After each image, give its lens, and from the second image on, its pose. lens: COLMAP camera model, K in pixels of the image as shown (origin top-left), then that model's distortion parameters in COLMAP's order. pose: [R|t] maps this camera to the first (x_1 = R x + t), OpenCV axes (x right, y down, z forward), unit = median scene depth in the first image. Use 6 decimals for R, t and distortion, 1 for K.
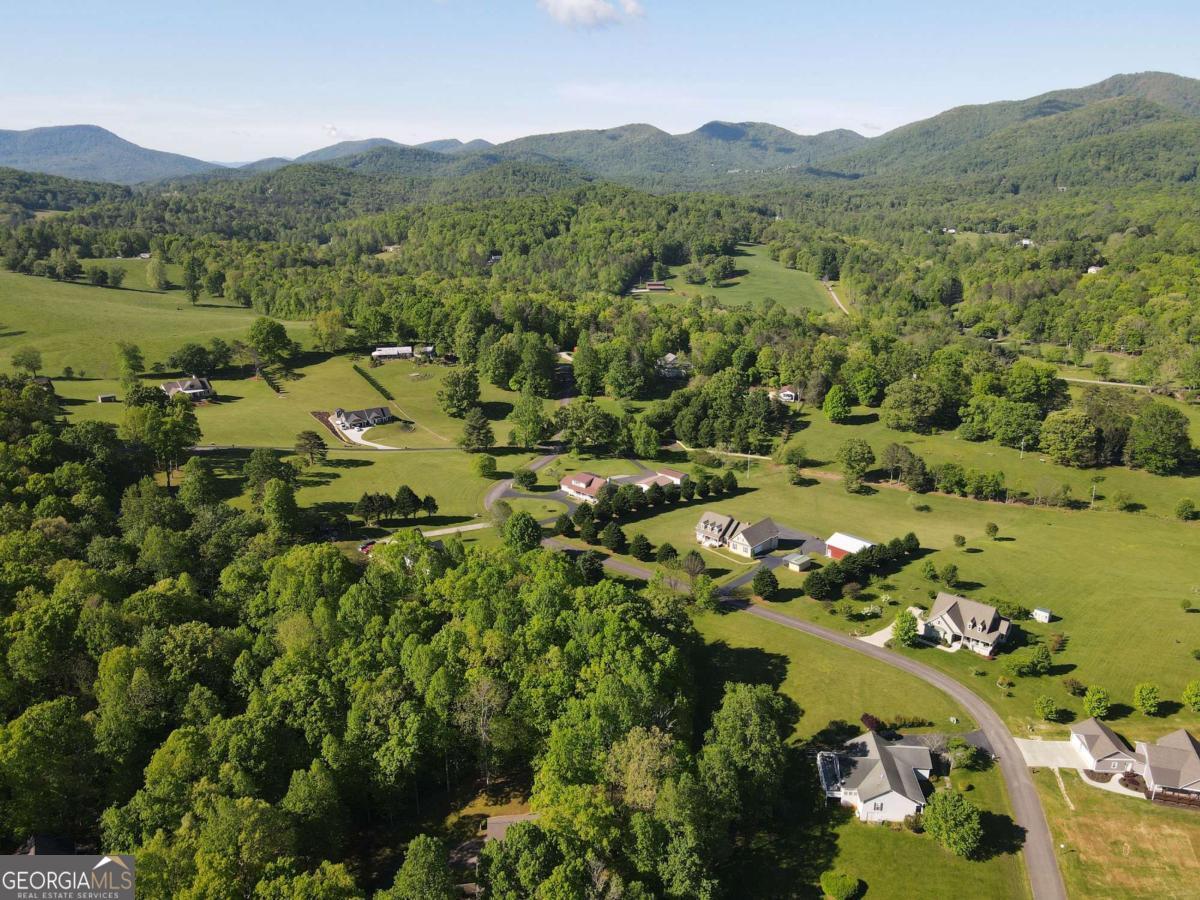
lens RADIAL K [[883.0, 0, 602.4], [0, 883.0, 451.6], [0, 0, 1]] dist [0.010839, 0.013793]
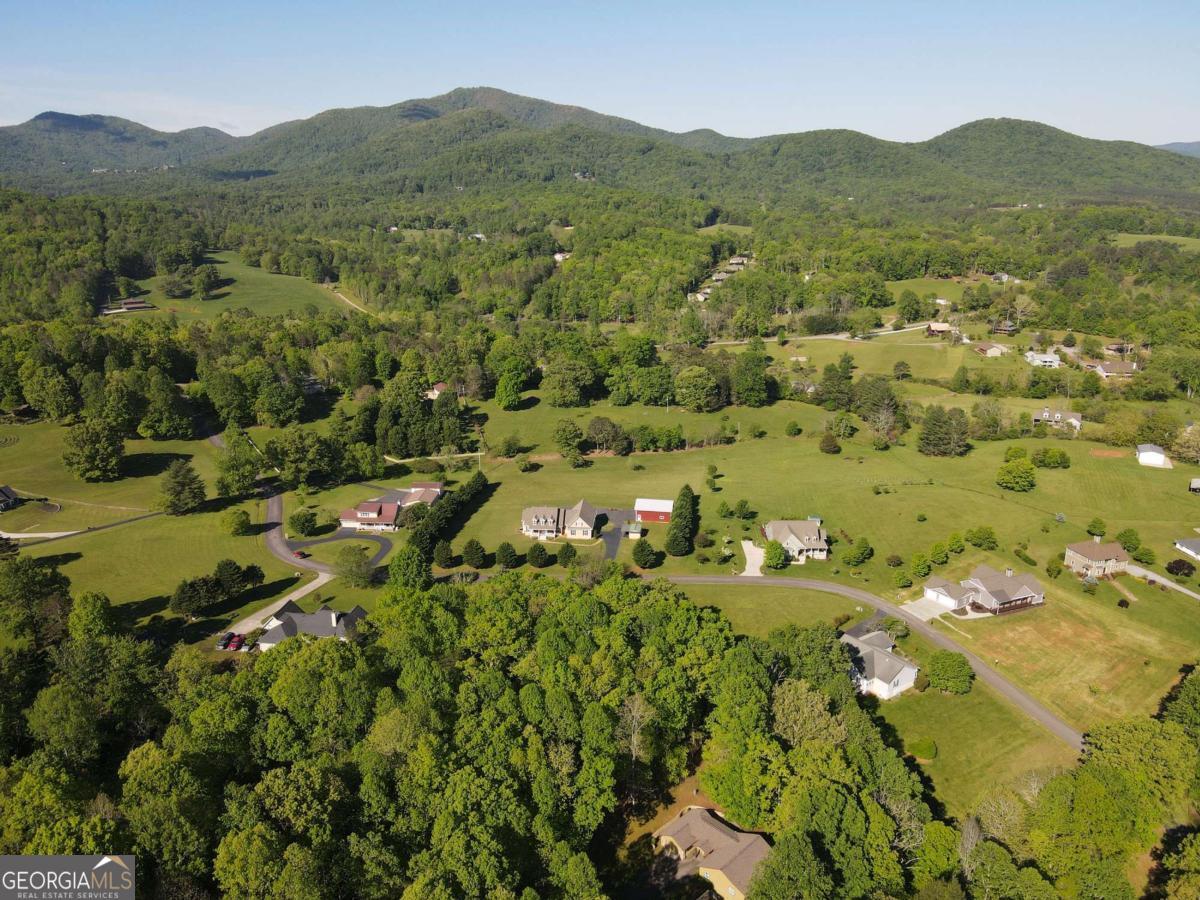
lens RADIAL K [[883.0, 0, 596.7], [0, 883.0, 449.1], [0, 0, 1]] dist [0.010839, 0.013793]
pose [[0.787304, -0.188267, 0.587119, -0.267692], [0.190189, 0.979961, 0.059200, -0.028714], [-0.586499, 0.065055, 0.807333, 0.088232]]
